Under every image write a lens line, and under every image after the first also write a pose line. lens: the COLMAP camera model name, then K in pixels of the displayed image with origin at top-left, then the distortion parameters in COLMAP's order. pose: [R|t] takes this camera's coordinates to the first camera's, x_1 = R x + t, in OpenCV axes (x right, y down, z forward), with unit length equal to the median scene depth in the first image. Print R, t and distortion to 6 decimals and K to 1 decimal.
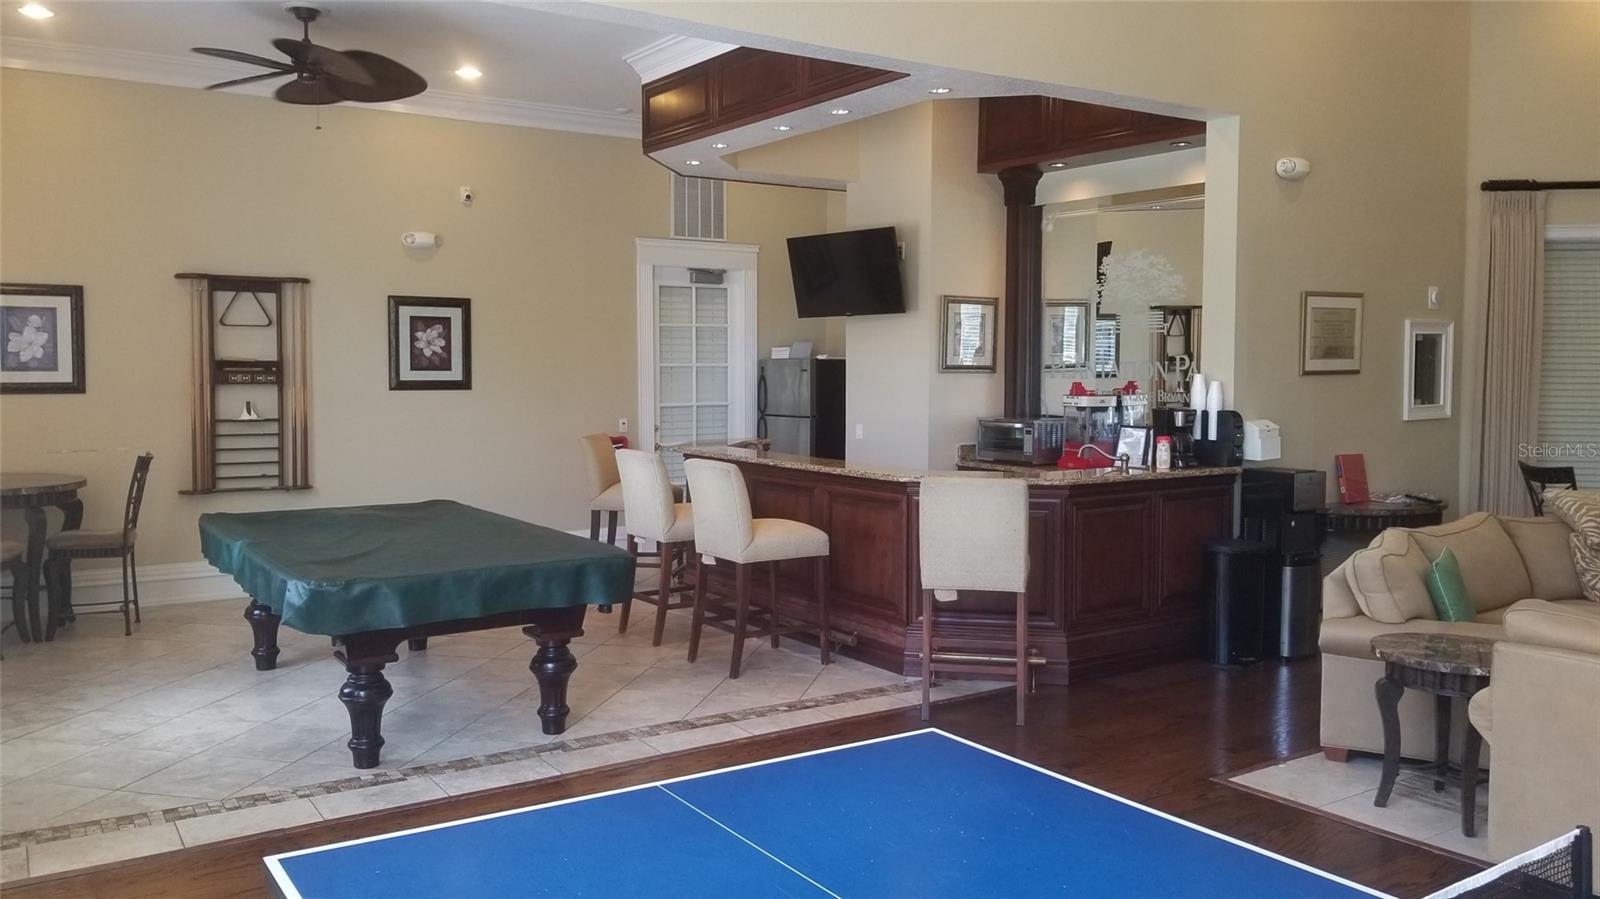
lens RADIAL K [[1239.9, 0, 784.9], [0, 1239.9, 443.8], [0, 0, 1]] dist [0.096184, -0.175896]
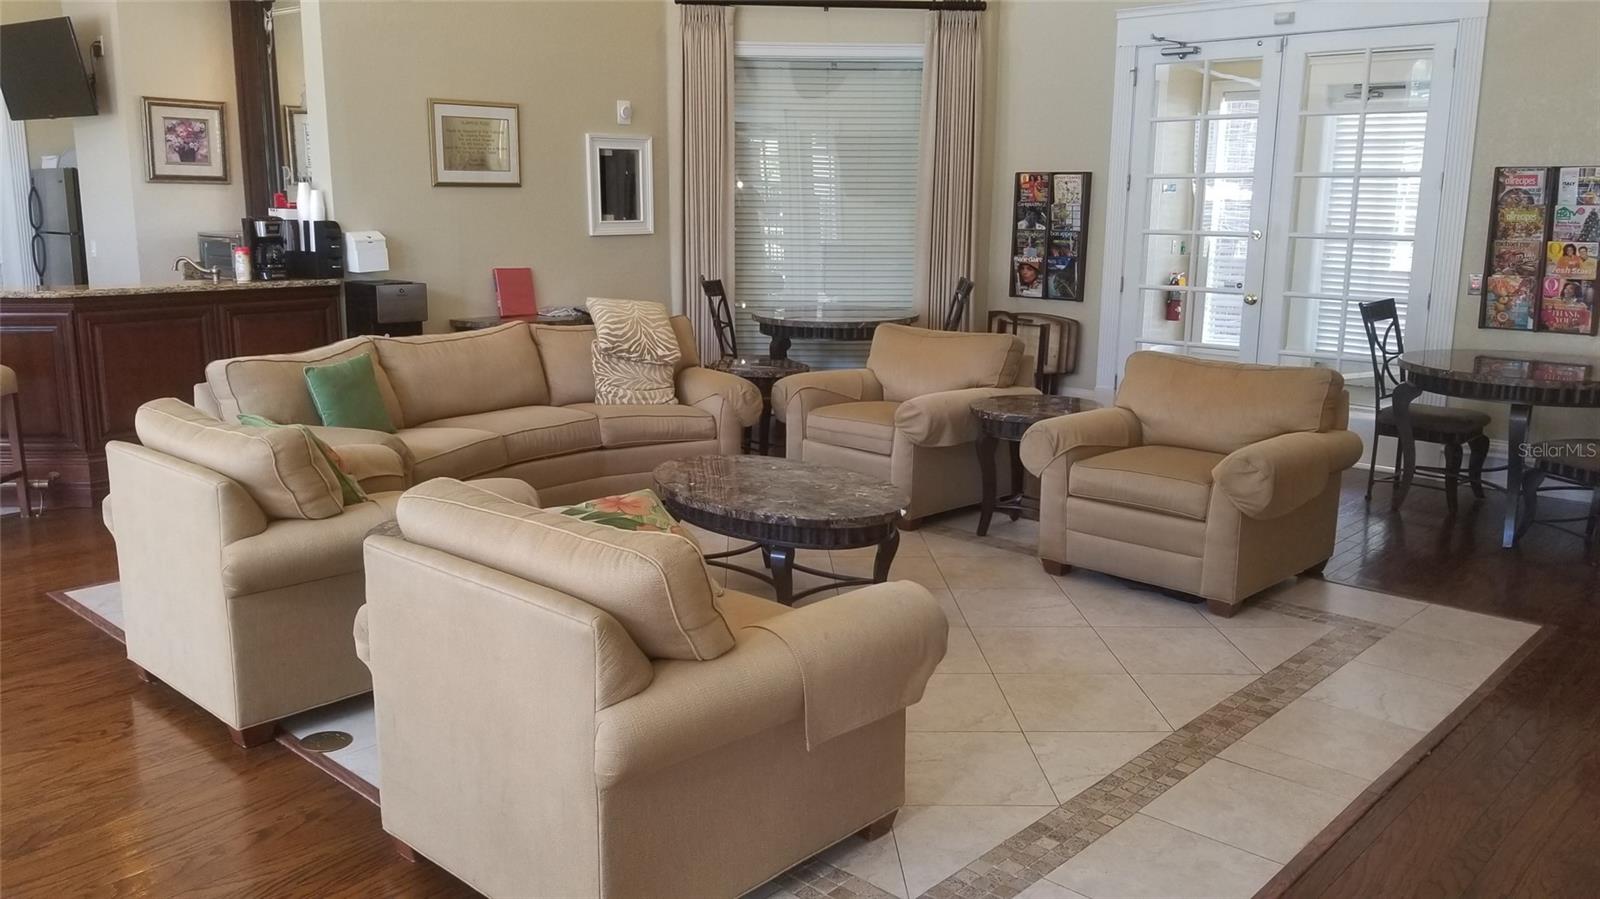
lens RADIAL K [[1239.9, 0, 784.9], [0, 1239.9, 443.8], [0, 0, 1]] dist [0.096184, -0.175896]
pose [[0.974457, -0.035752, 0.221709, 0.381838], [0.006003, 0.991041, 0.133426, 0.013815], [-0.224493, -0.128687, 0.965941, -0.031408]]
